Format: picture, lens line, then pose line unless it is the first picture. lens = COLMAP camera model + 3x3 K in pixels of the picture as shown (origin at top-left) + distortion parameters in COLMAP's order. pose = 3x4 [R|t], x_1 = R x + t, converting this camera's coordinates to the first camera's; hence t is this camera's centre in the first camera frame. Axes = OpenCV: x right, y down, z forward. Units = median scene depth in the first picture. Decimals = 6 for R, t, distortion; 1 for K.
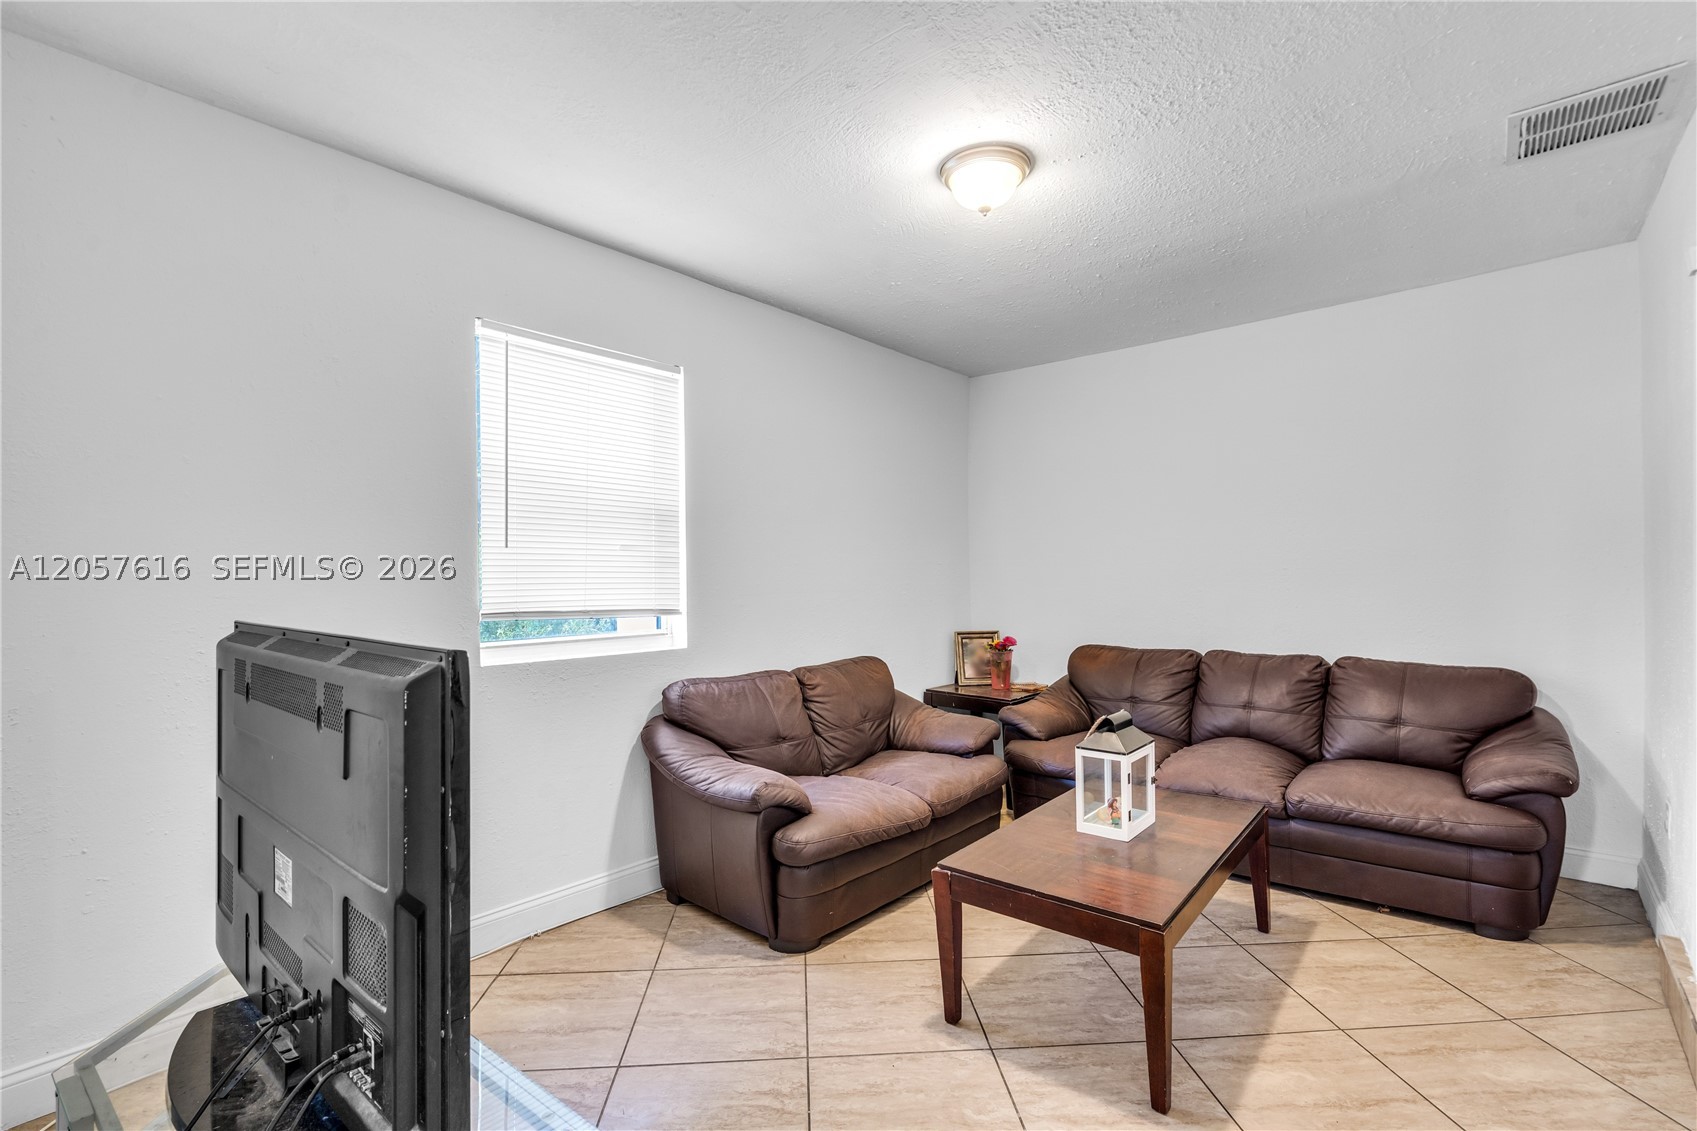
lens RADIAL K [[778.8, 0, 843.3], [0, 778.8, 563.7], [0, 0, 1]] dist [-0.001617, 0.001555]
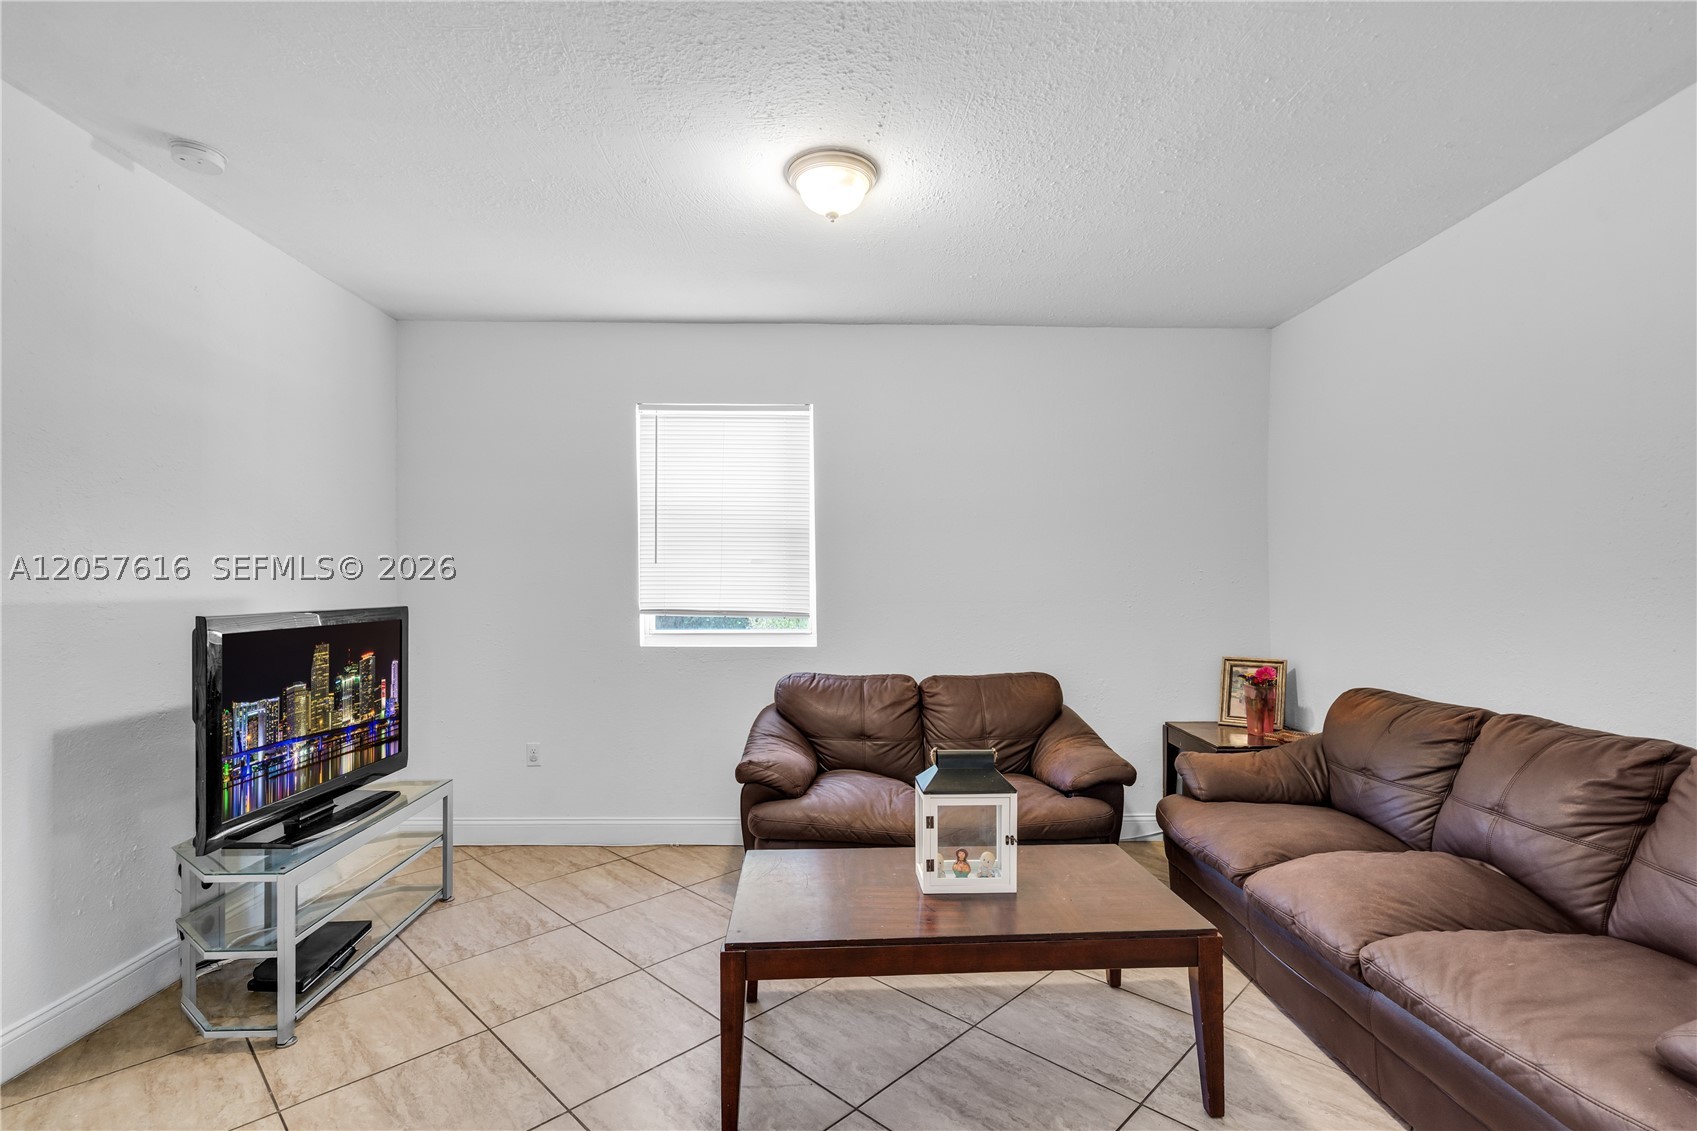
lens RADIAL K [[795.1, 0, 852.9], [0, 795.1, 581.3], [0, 0, 1]] dist [0.012135, -0.000094]
pose [[0.664745, 0.003513, -0.747062, 0.723870], [0.006243, 0.999928, 0.010257, -0.000977], [0.747044, -0.011482, 0.664676, 0.257305]]
